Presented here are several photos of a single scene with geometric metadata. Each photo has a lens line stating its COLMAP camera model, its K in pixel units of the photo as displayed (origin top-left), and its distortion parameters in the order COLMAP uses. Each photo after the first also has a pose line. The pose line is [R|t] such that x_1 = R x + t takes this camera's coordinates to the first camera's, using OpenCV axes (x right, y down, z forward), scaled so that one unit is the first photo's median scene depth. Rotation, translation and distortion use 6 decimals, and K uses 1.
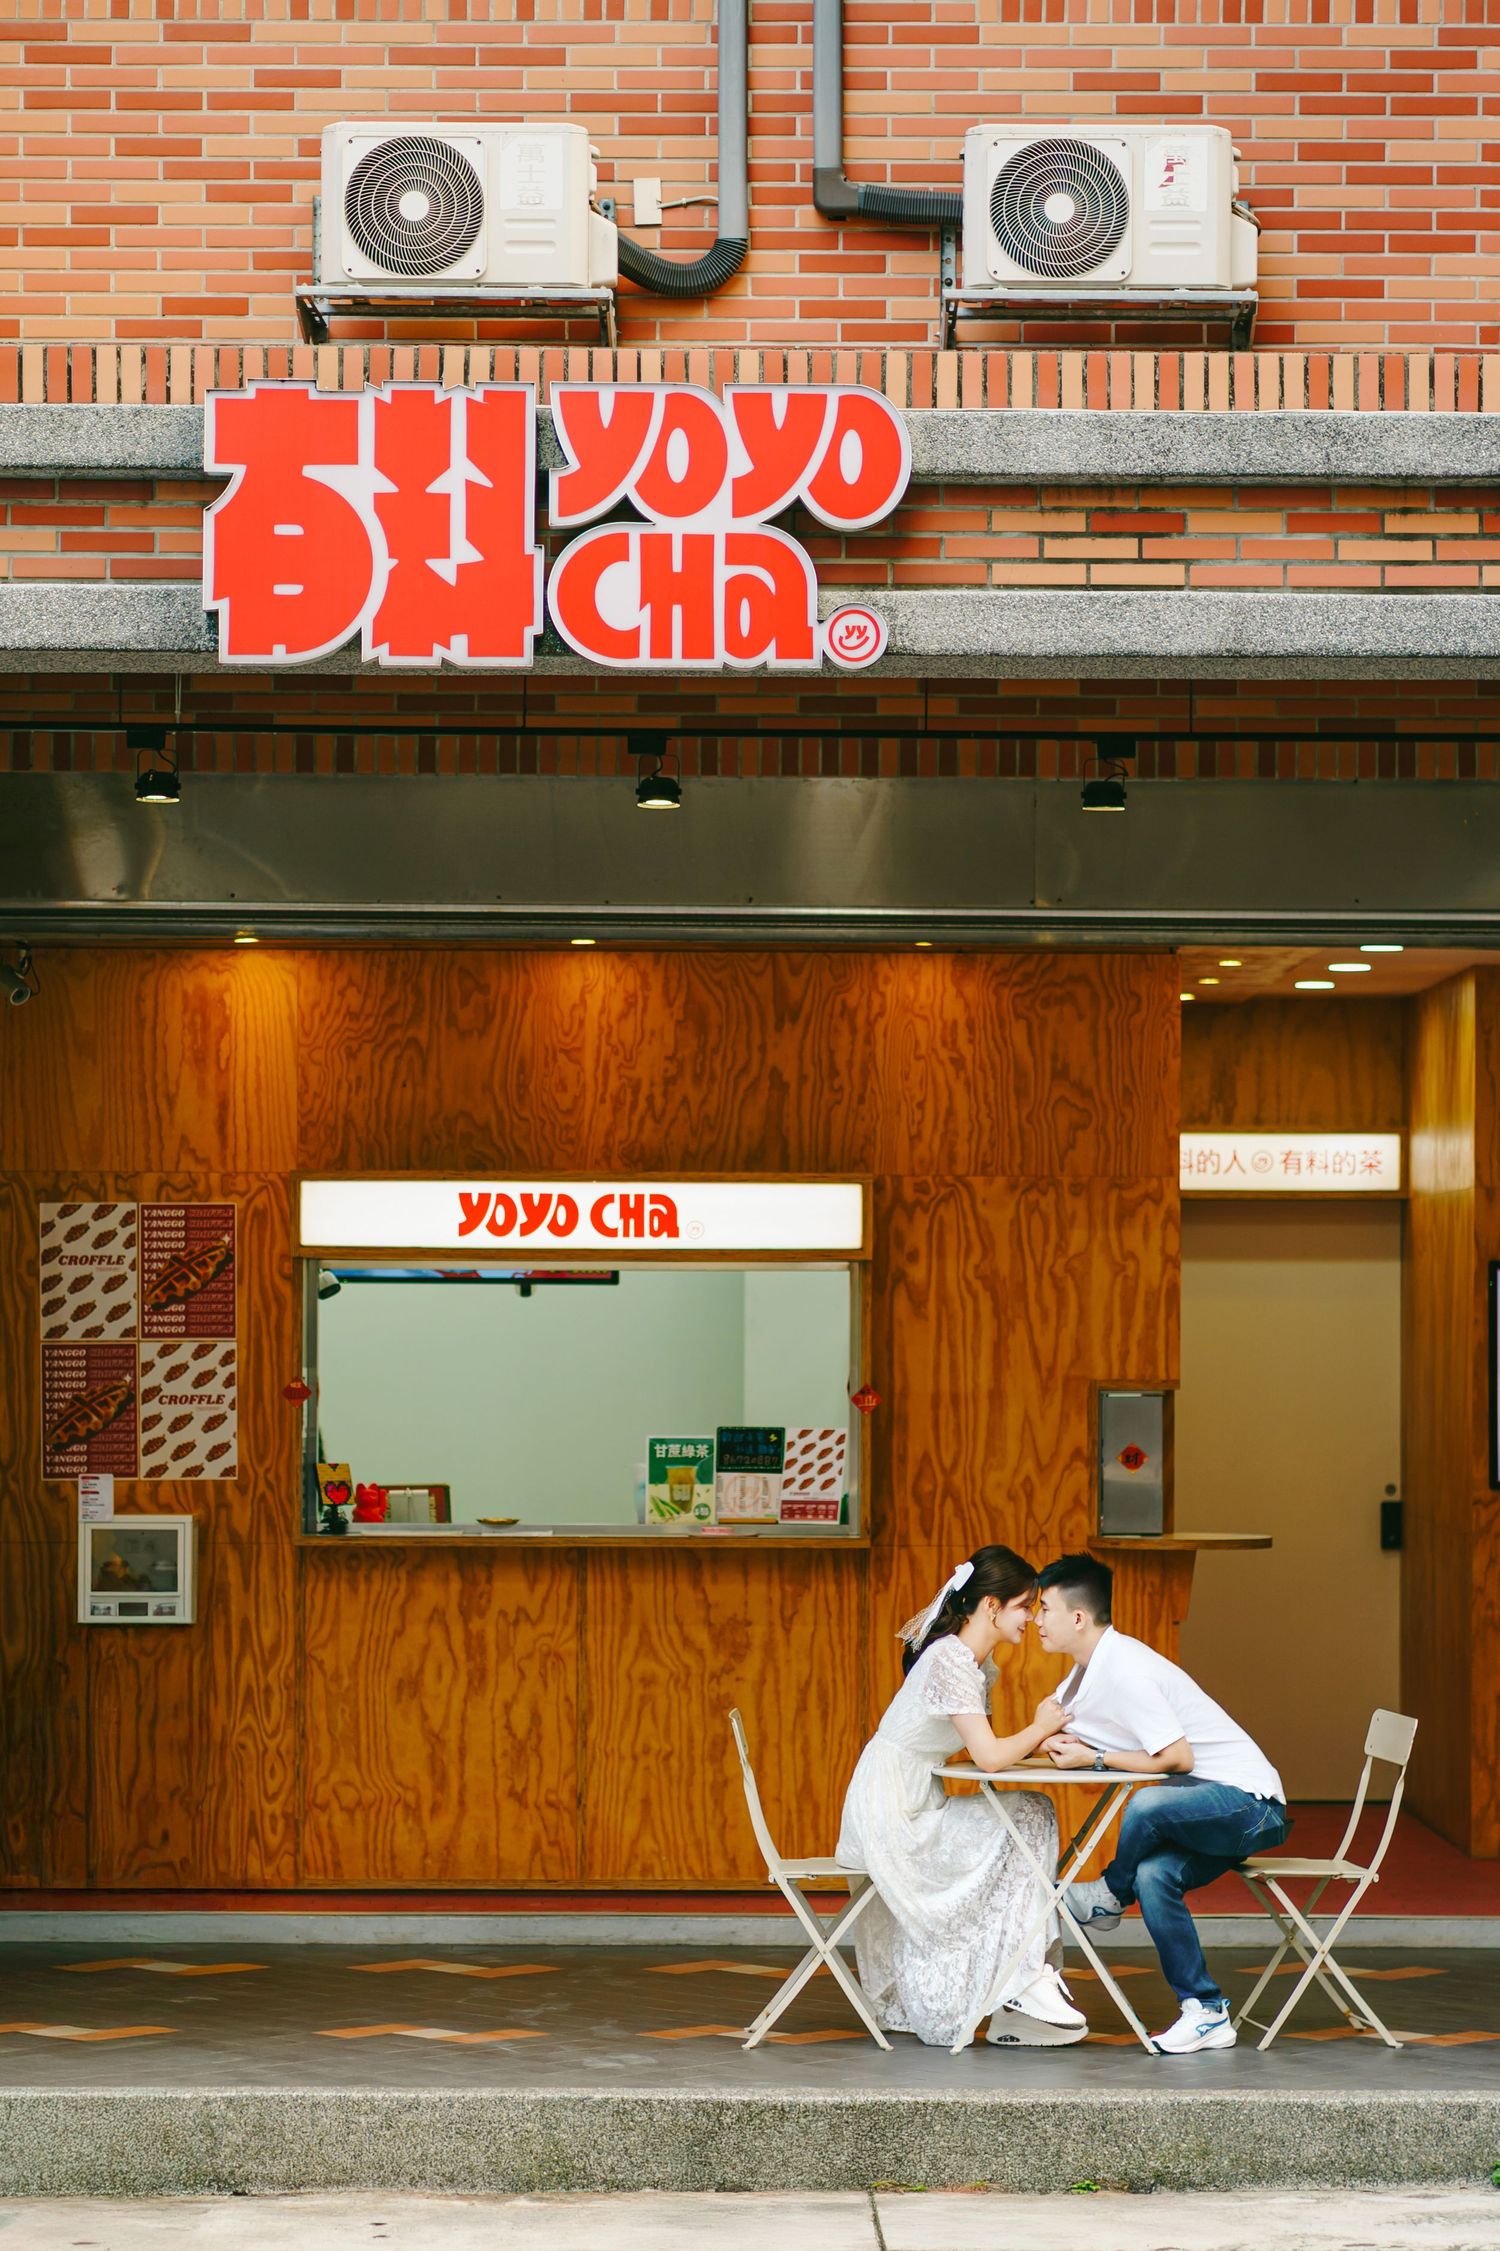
lens RADIAL K [[6168.5, 0, 871.8], [0, 6168.5, 1265.6], [0, 0, 1]] dist [-0.097478, 0.459786]
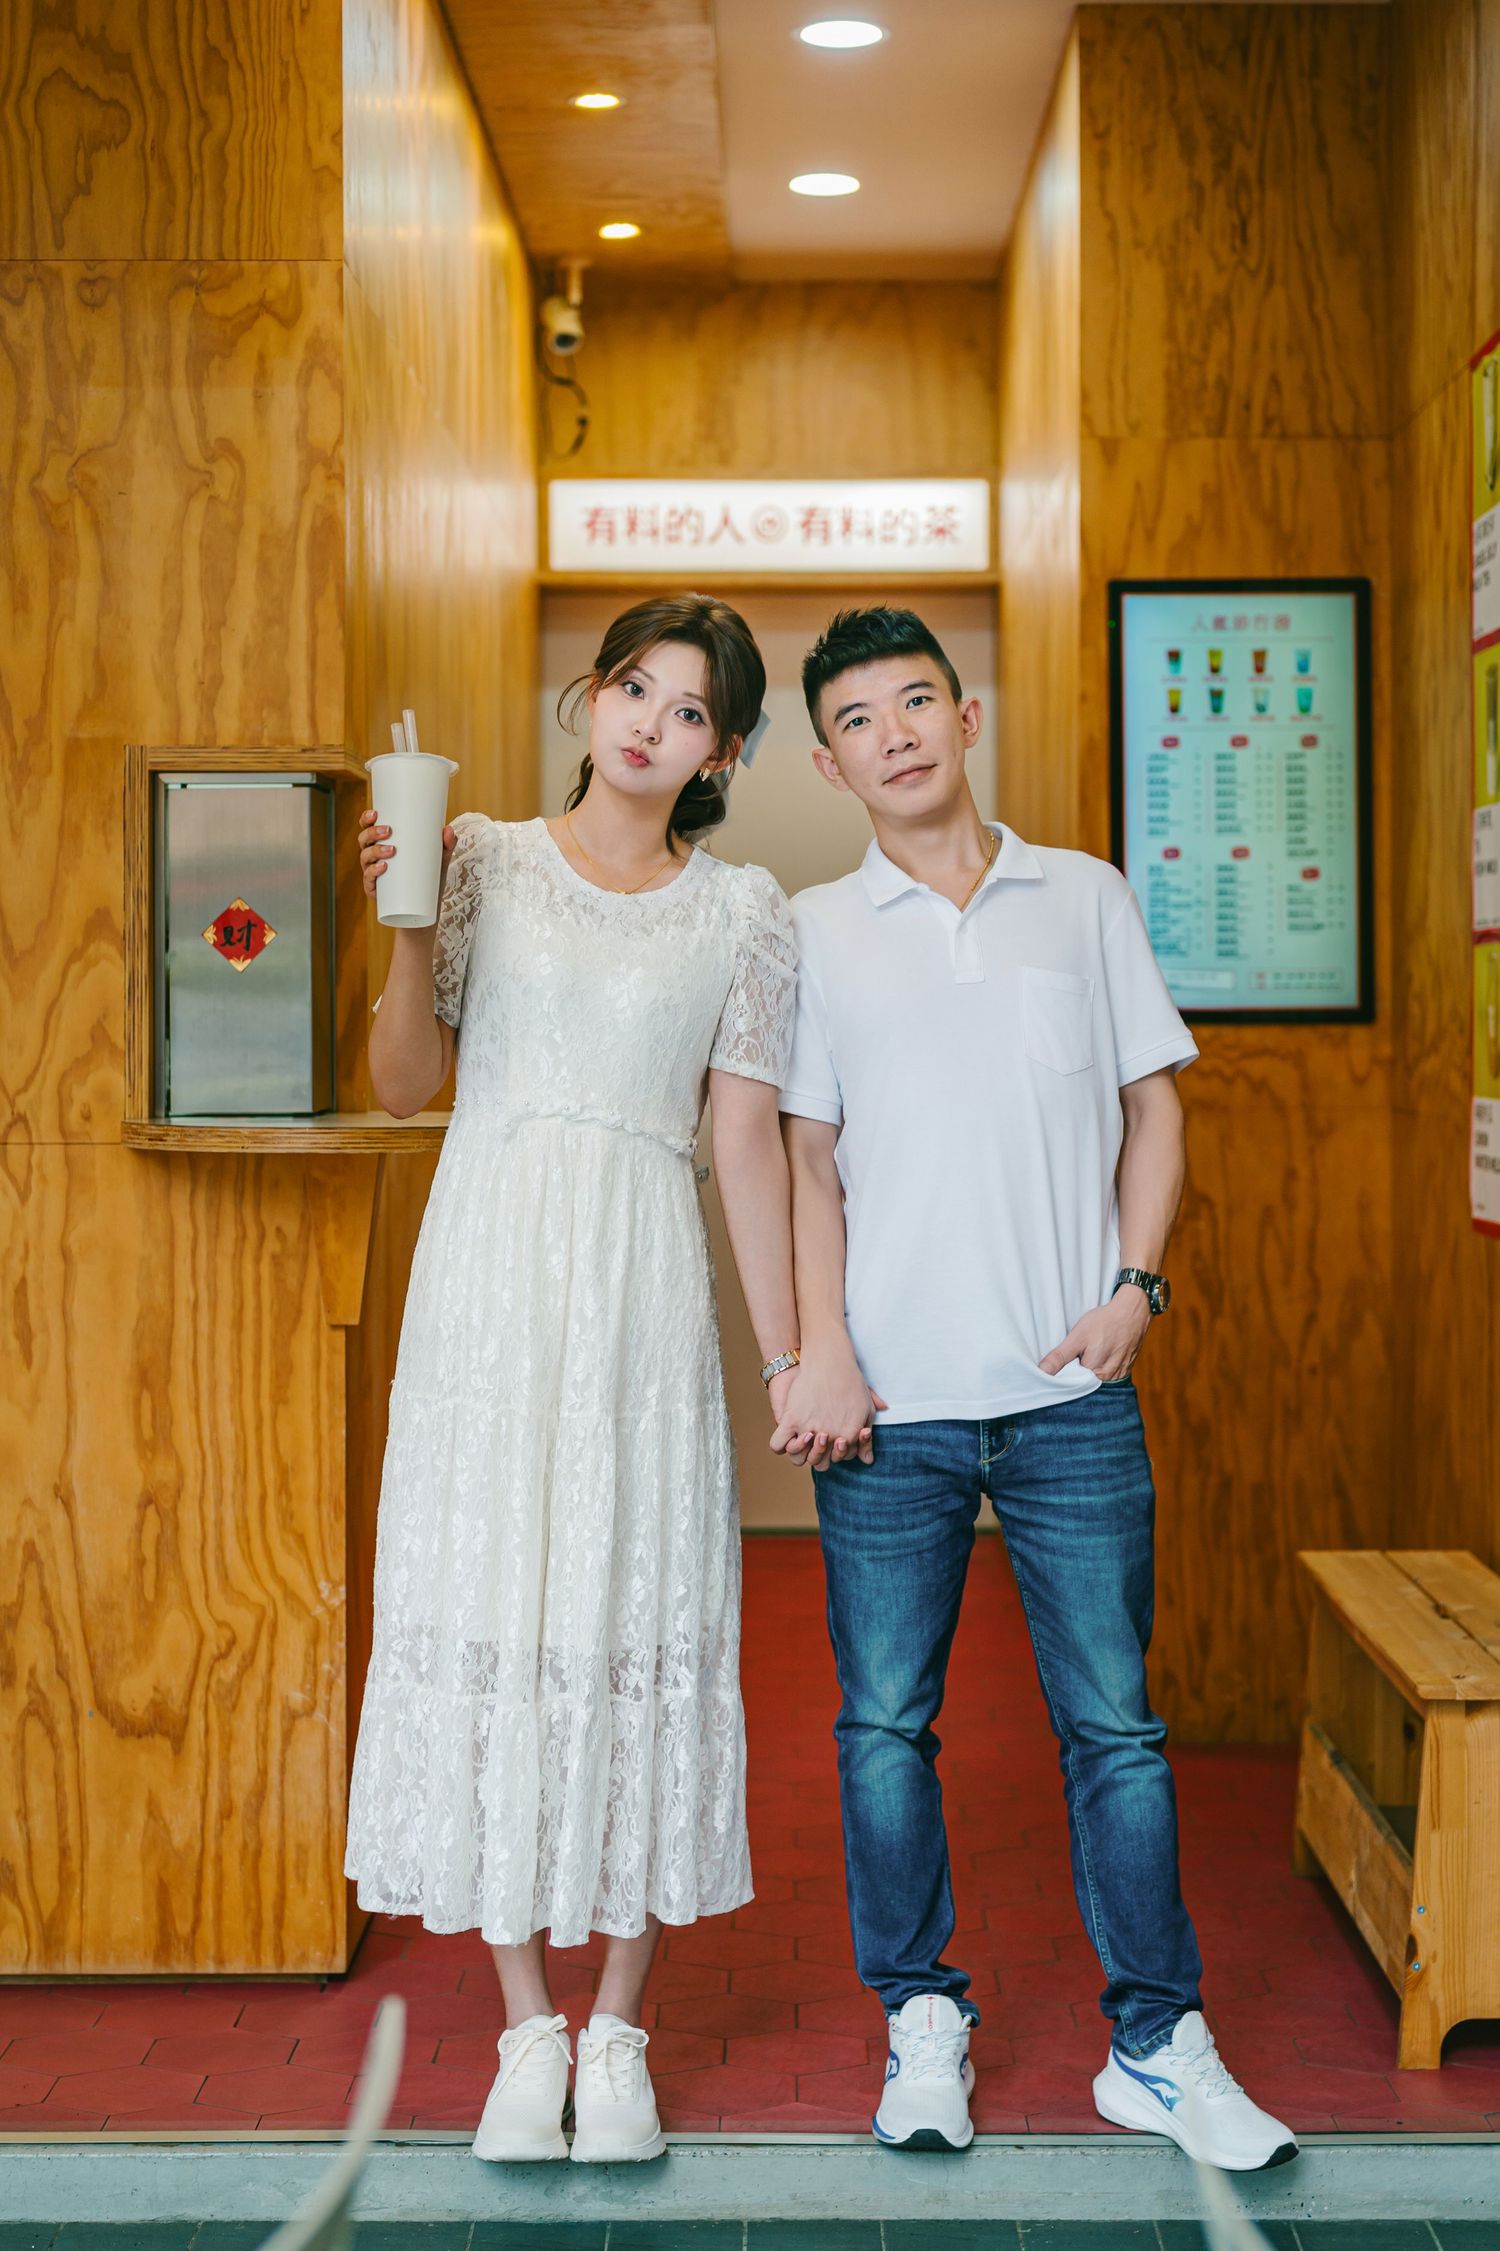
lens RADIAL K [[3653.3, 0, 755.8], [0, 3653.3, 922.2], [0, 0, 1]] dist [-0.023653, 0.041548]
pose [[0.999848, -0.004270, -0.016887, 0.082503], [0.004113, 0.999948, -0.009318, 0.033098], [0.016926, 0.009247, 0.999814, 0.756961]]
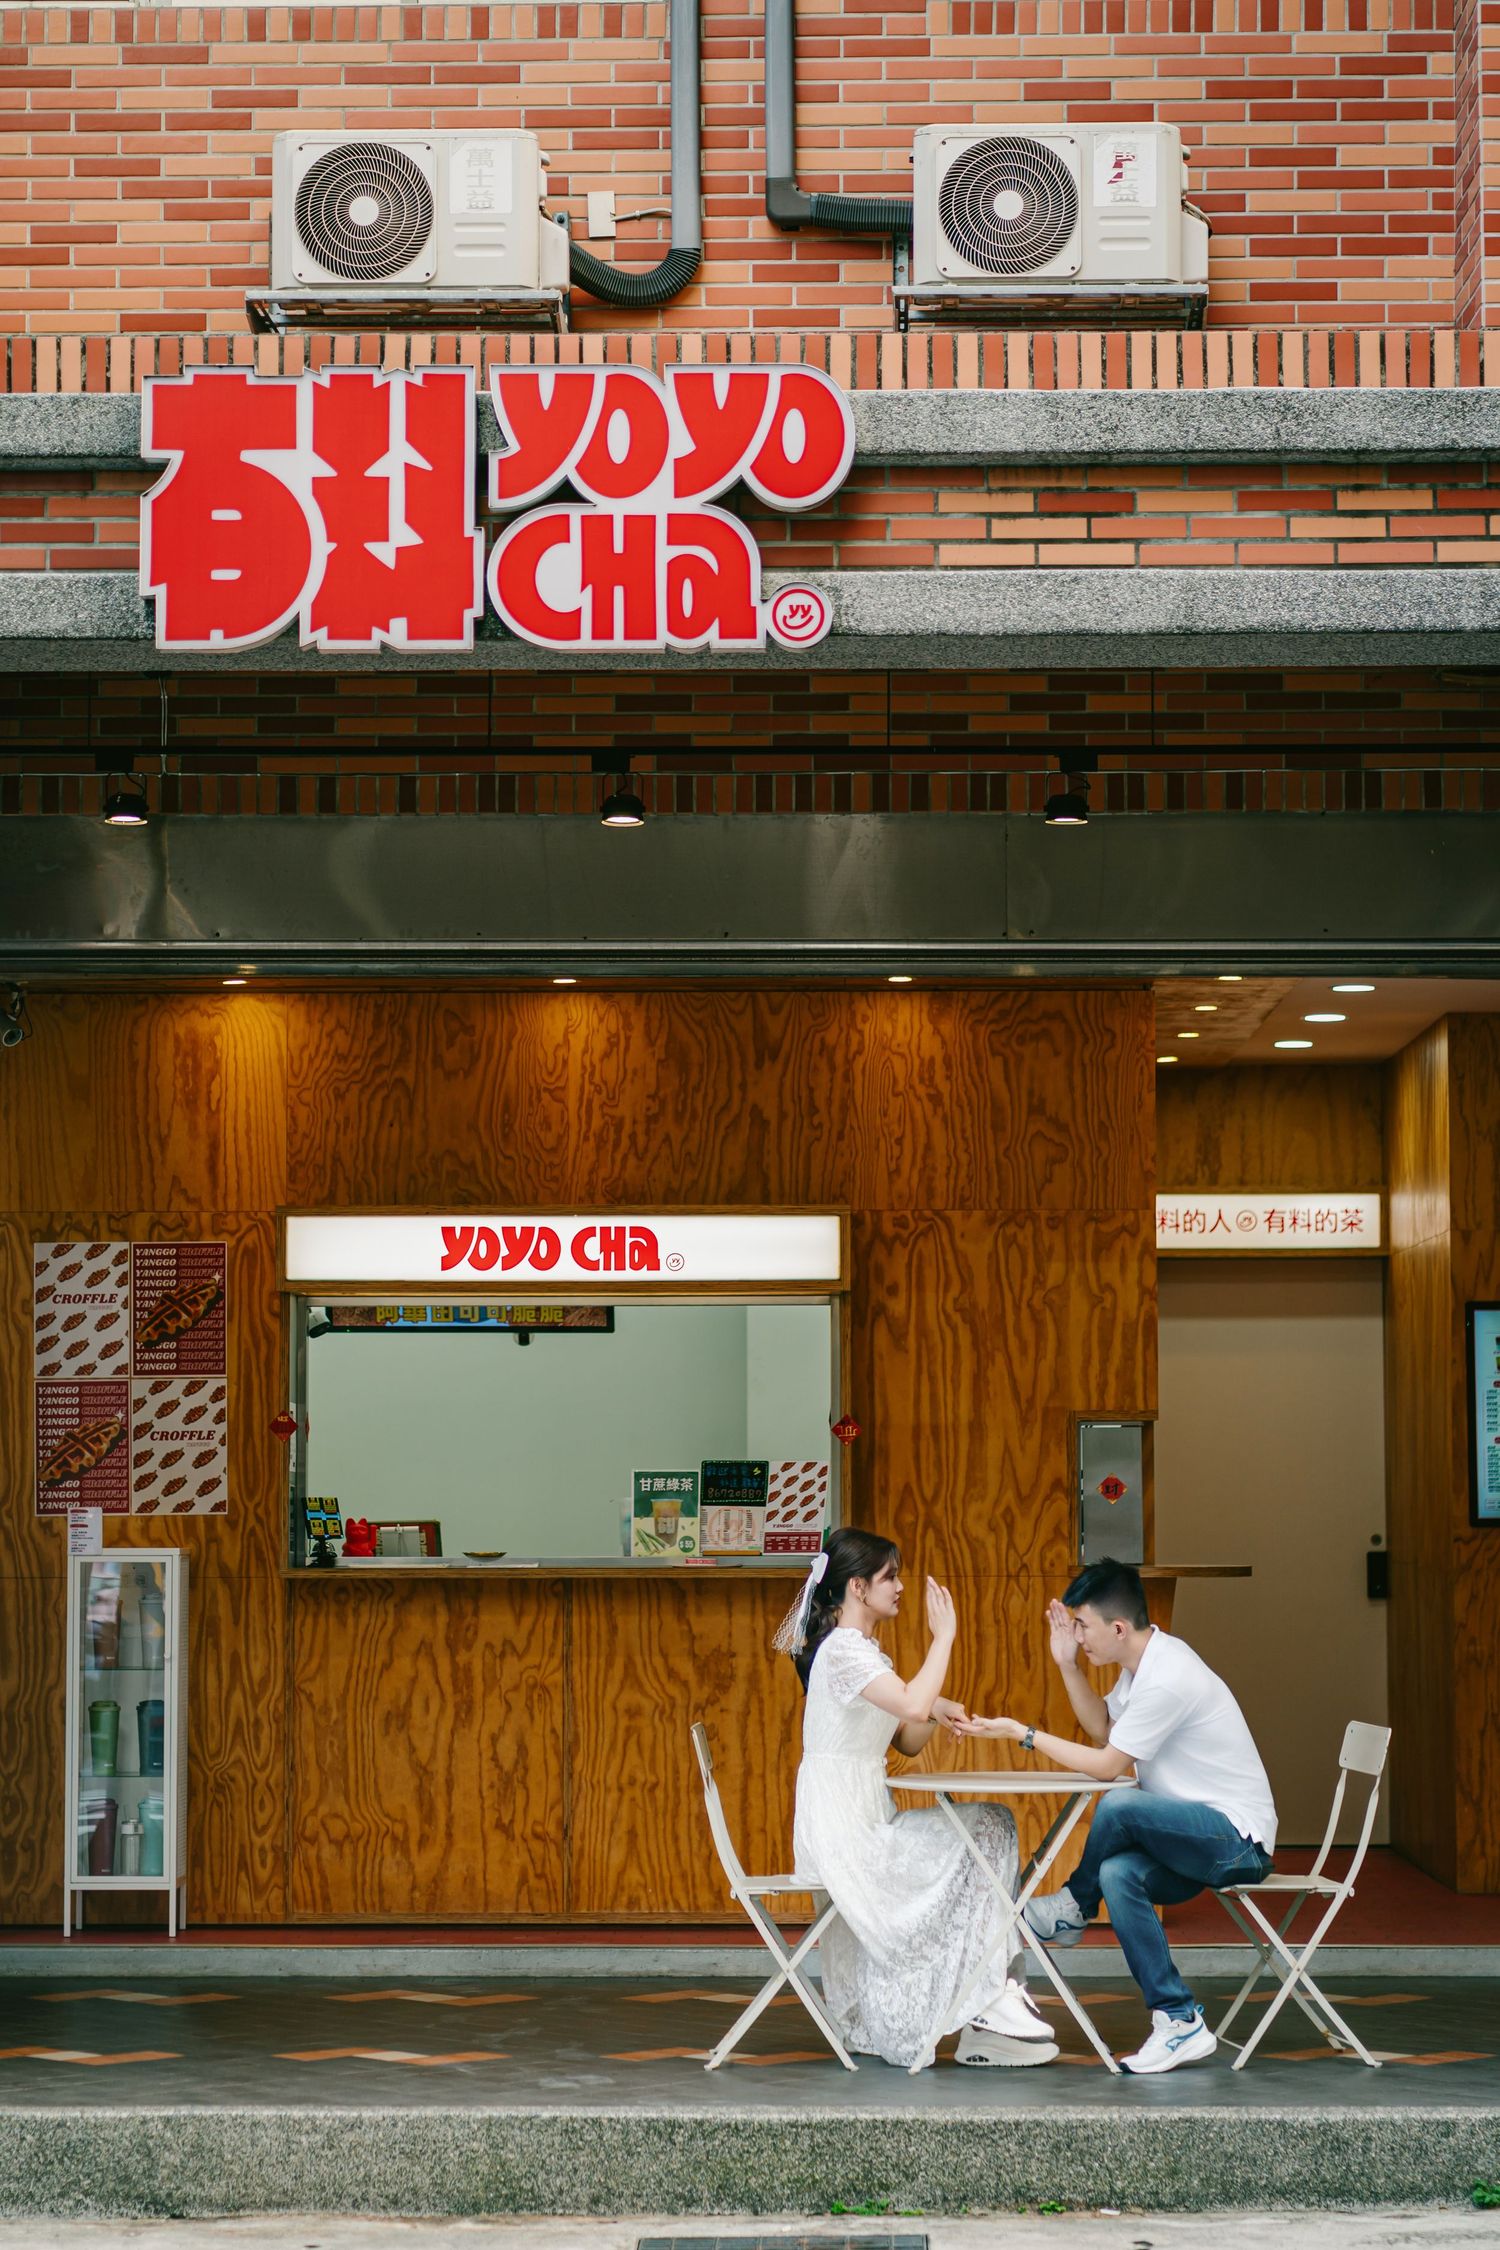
lens RADIAL K [[5398.4, 0, 749.1], [0, 5398.4, 1018.1], [0, 0, 1]] dist [-0.053557, 0.001126]
pose [[0.999314, -0.009337, -0.035844, 0.015364], [0.006533, 0.996966, -0.077558, 0.022671], [0.036459, 0.077271, 0.996343, 0.112755]]
